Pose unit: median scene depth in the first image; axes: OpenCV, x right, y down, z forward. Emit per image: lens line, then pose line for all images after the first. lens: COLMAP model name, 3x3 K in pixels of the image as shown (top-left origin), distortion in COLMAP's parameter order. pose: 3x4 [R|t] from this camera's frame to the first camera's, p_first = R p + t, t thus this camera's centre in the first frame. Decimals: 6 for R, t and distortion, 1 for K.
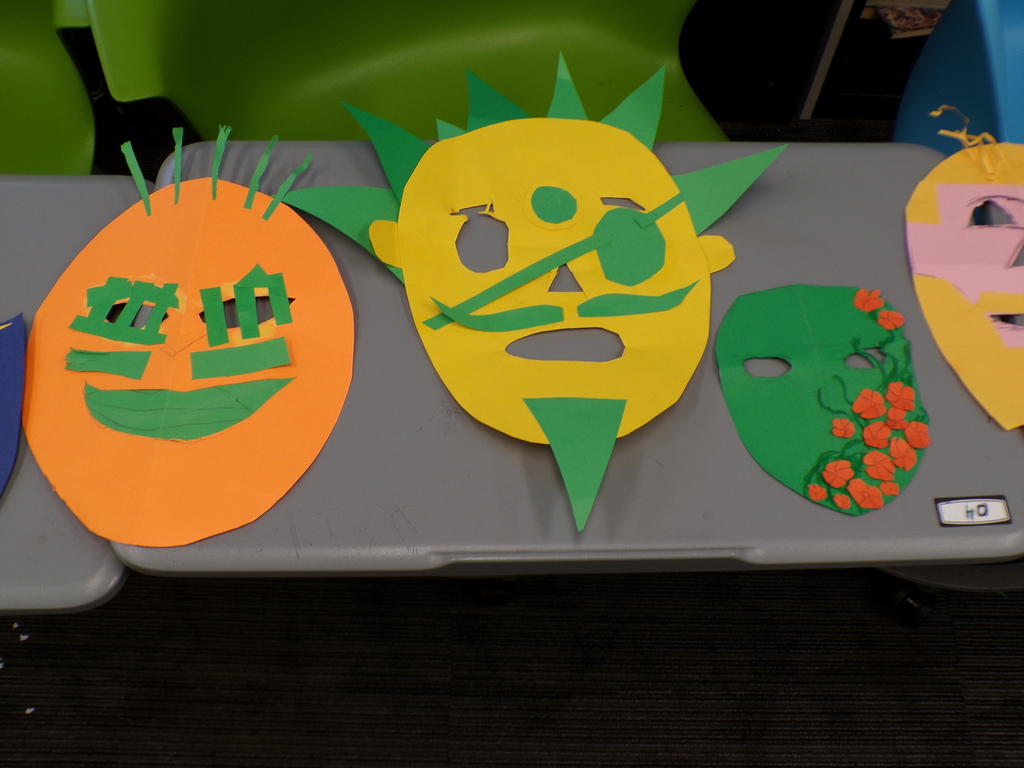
lens RADIAL K [[1179.5, 0, 512.0], [0, 1179.5, 384.0], [0, 0, 1]] dist [-0.140848, 0.241802]
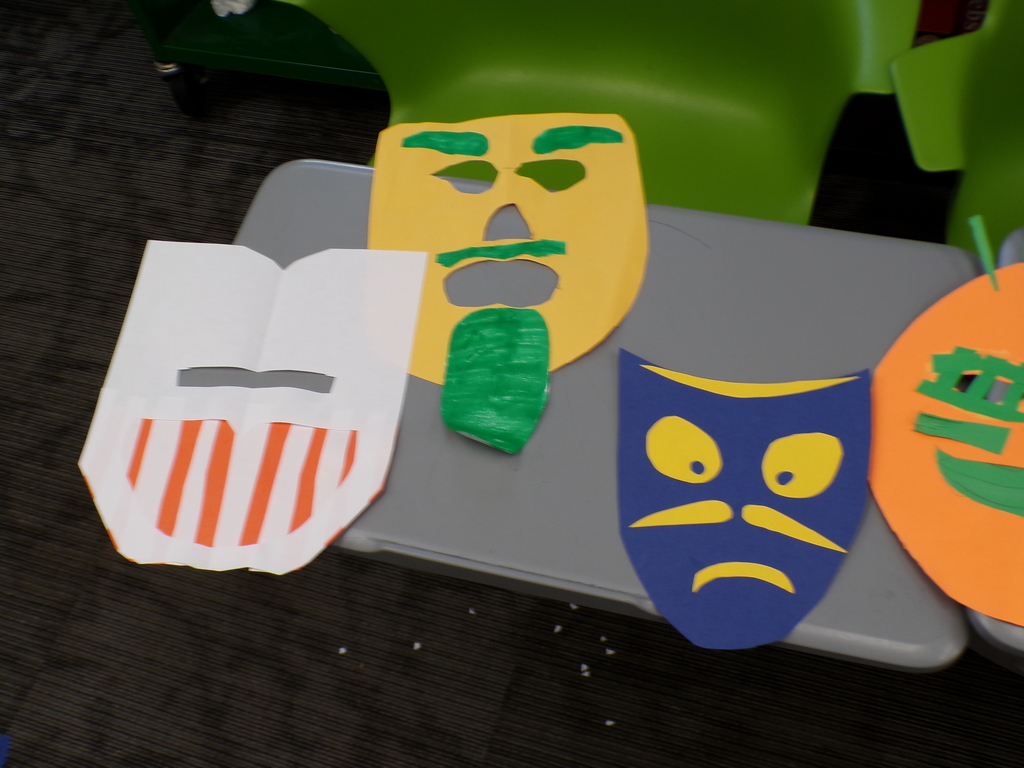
lens RADIAL K [[1179.5, 0, 512.0], [0, 1179.5, 384.0], [0, 0, 1]] dist [-0.140848, 0.241802]
pose [[0.927636, 0.154473, -0.340044, -0.361159], [-0.168989, 0.985528, -0.013300, 0.019435], [0.333068, 0.069801, 0.940316, -0.078752]]
